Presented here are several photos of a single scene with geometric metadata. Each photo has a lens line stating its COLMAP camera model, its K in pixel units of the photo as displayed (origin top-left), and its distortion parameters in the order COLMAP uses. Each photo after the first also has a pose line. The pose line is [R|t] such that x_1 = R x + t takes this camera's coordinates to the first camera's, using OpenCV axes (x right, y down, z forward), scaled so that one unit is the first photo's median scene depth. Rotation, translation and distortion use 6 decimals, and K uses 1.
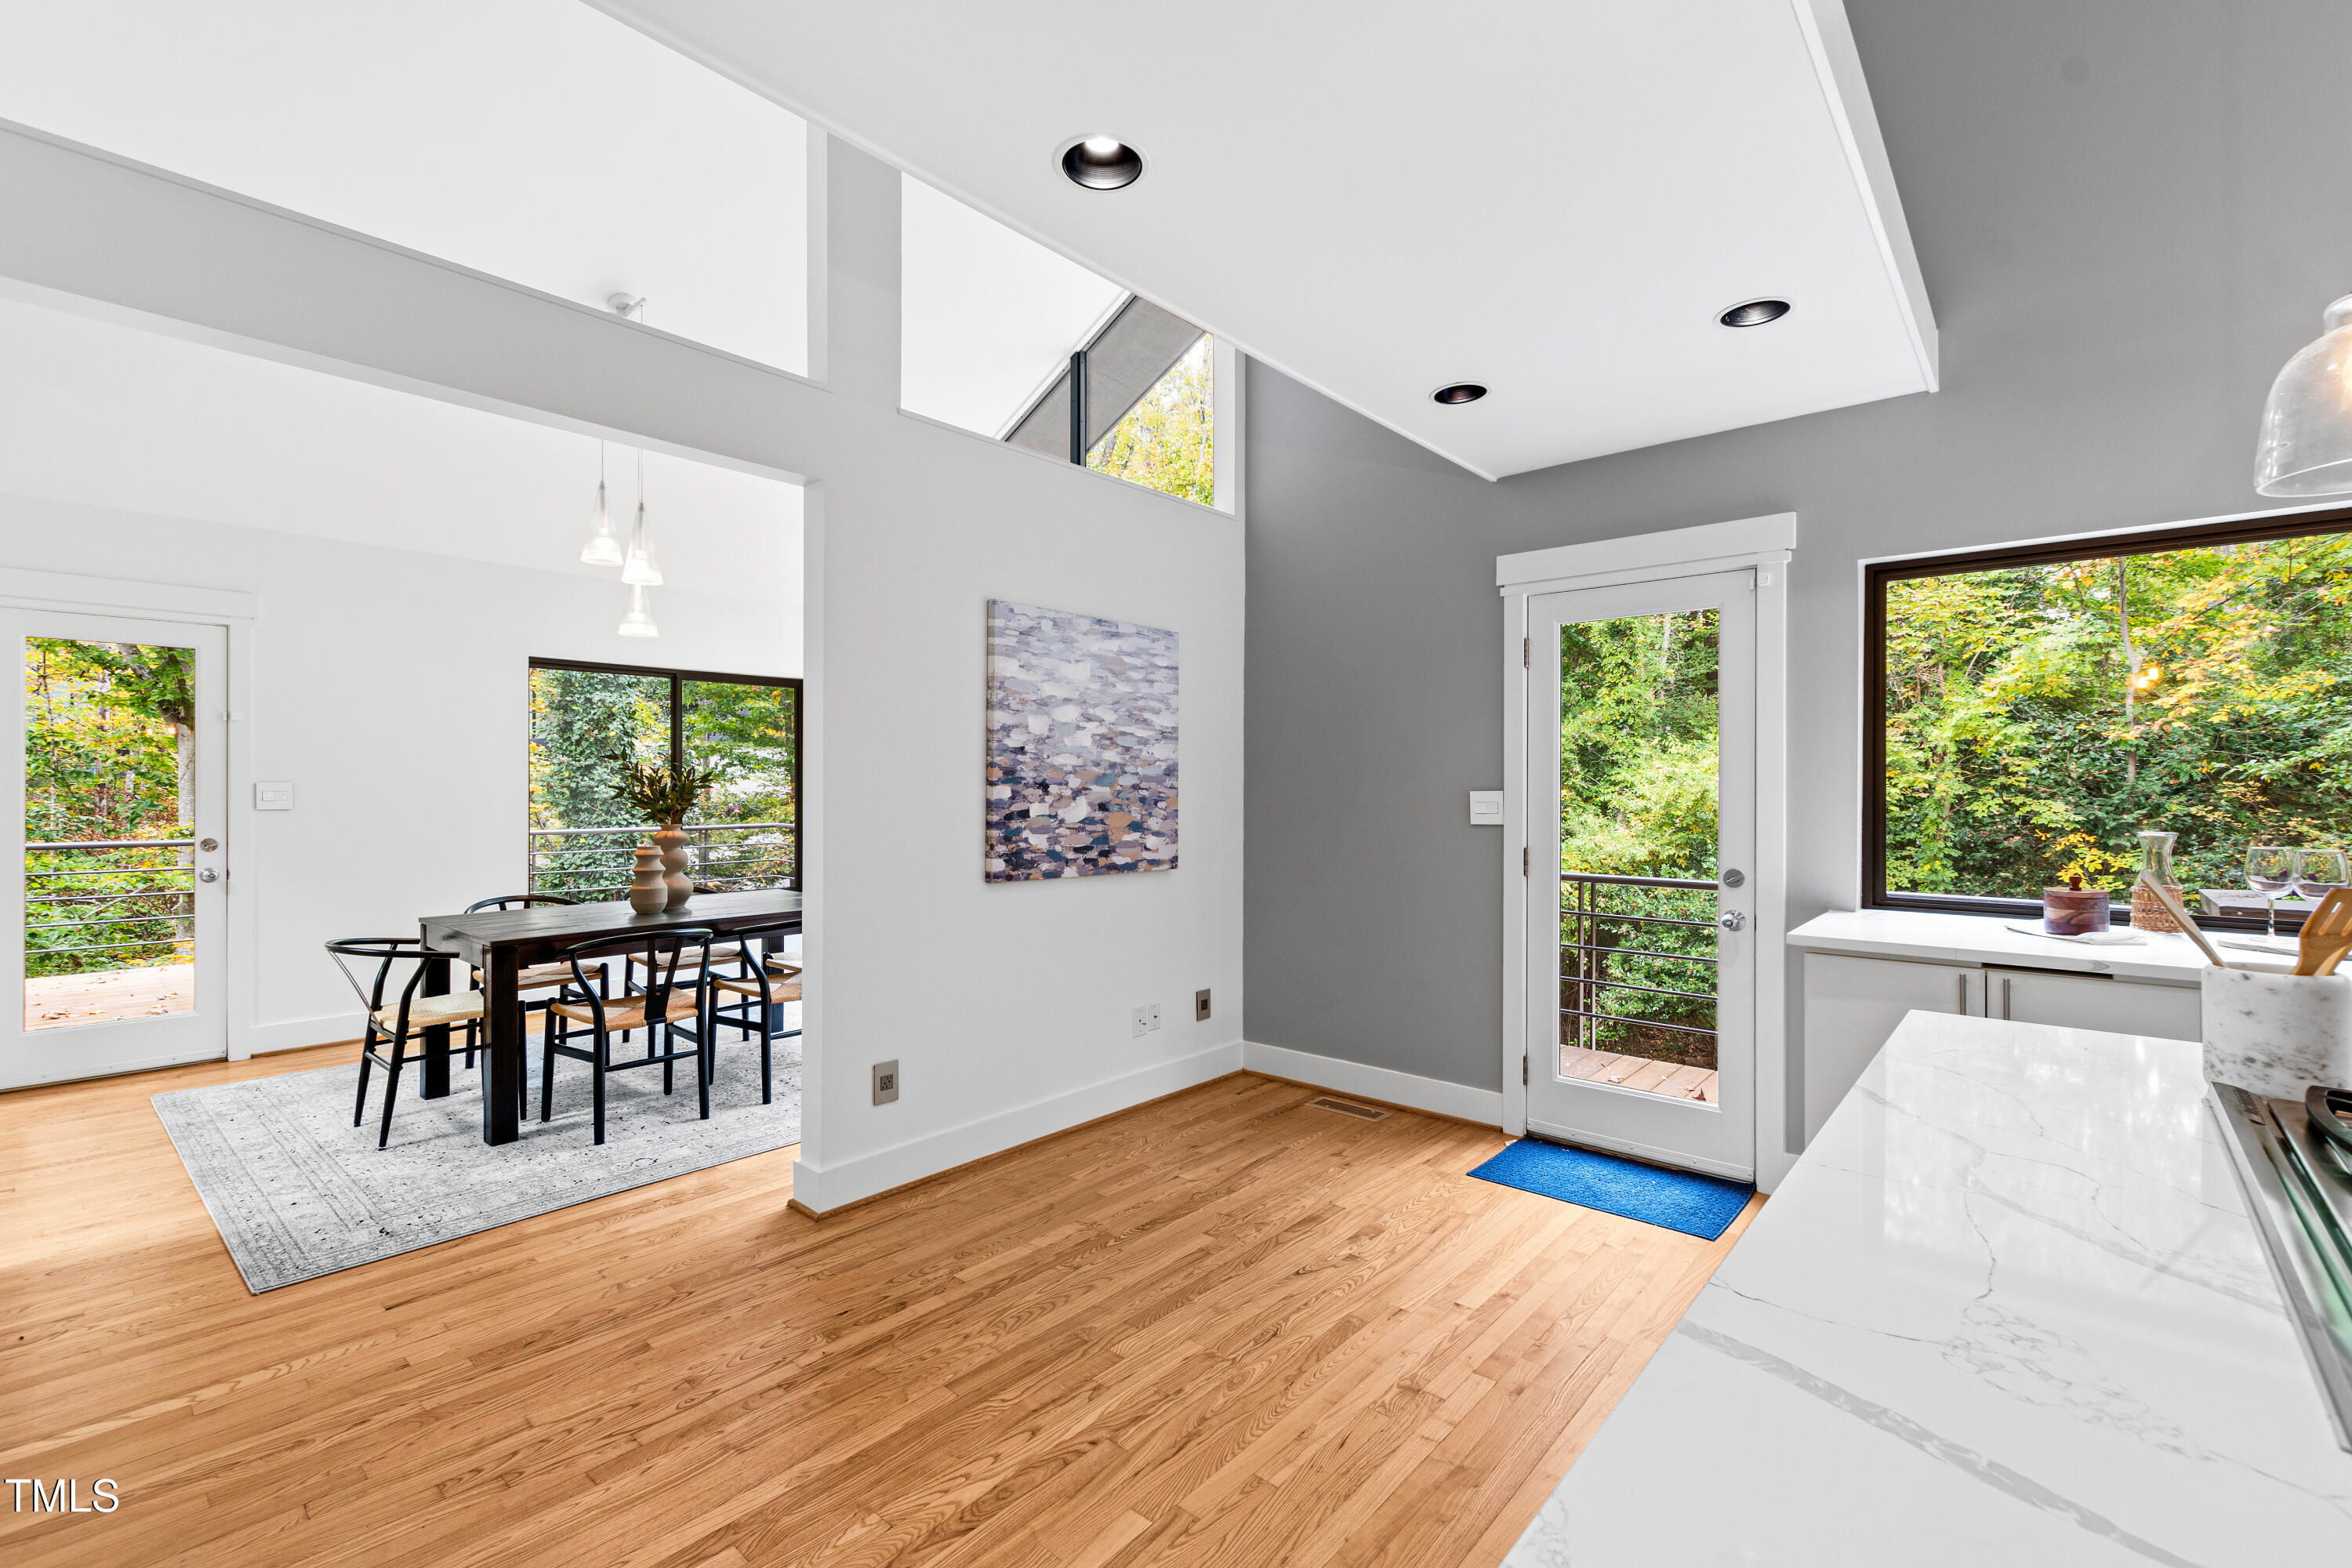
lens RADIAL K [[1035.2, 0, 1165.8], [0, 1035.2, 782.4], [0, 0, 1]] dist [0.003238, -0.000323]
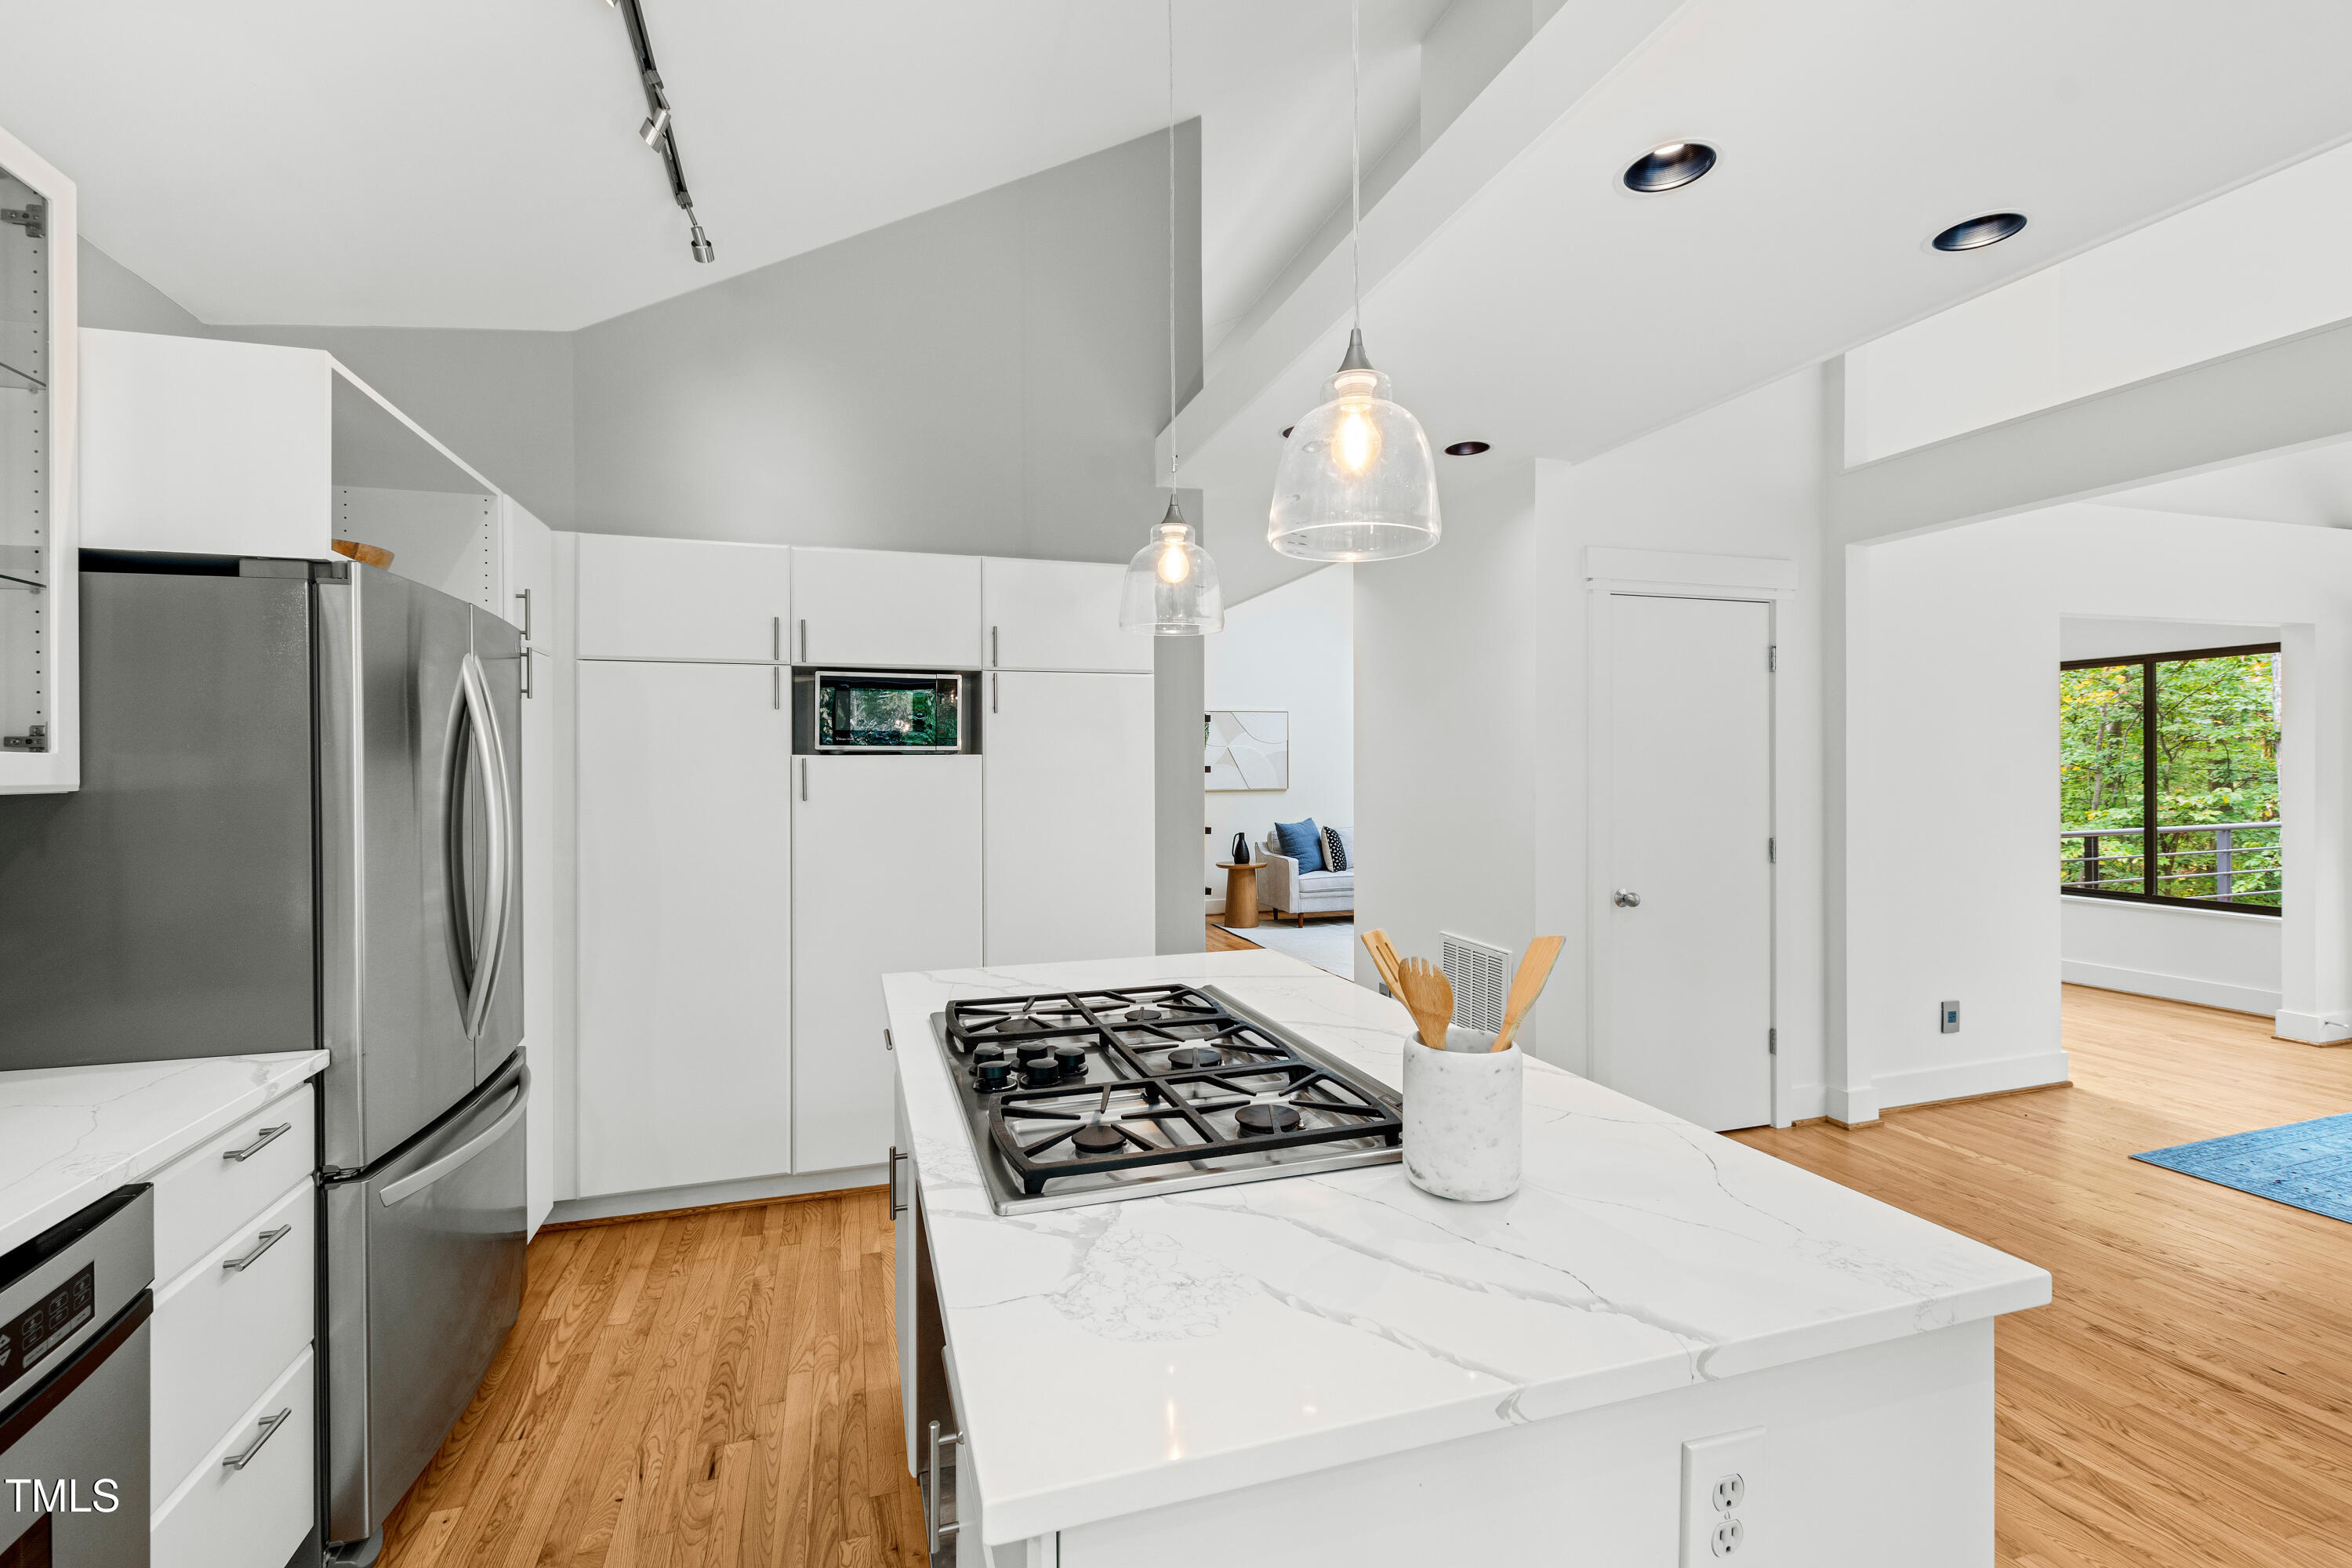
lens RADIAL K [[1025.8, 0, 1146.8], [0, 1025.8, 768.8], [0, 0, 1]] dist [0.001017, 0.000208]
pose [[-0.531145, -0.001411, -0.847280, 0.756933], [0.006198, 0.999965, -0.005551, -0.019652], [0.847258, -0.008200, -0.531118, 0.481123]]
